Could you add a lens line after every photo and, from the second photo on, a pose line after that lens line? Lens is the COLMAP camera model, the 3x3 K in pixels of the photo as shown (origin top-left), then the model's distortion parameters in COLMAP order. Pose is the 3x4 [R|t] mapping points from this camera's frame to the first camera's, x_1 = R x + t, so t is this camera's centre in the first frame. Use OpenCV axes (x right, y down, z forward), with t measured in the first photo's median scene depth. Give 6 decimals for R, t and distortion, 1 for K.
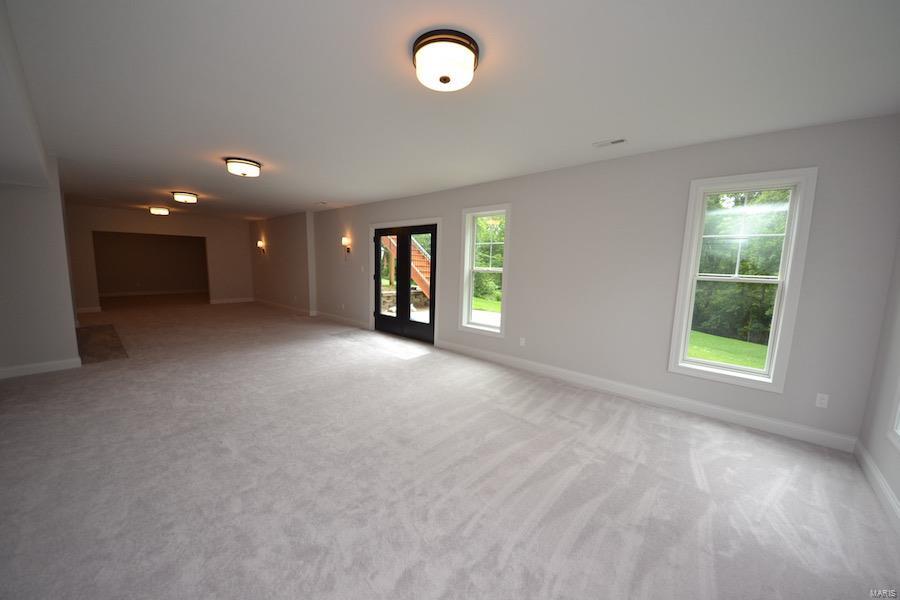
lens RADIAL K [[327.4, 0, 450.0], [0, 327.4, 300.0], [0, 0, 1]] dist [-0.000469, -0.000037]
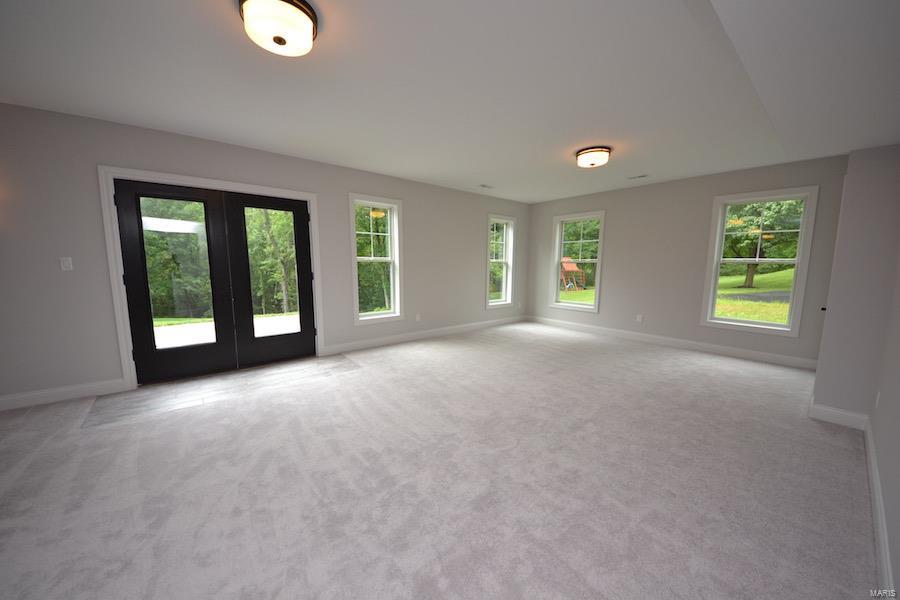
lens RADIAL K [[327.4, 0, 450.0], [0, 327.4, 300.0], [0, 0, 1]] dist [-0.000469, -0.000037]
pose [[0.173909, -0.146174, 0.973853, -0.719023], [0.101663, 0.986303, 0.129888, -0.062633], [-0.979500, 0.076417, 0.186387, 0.509922]]
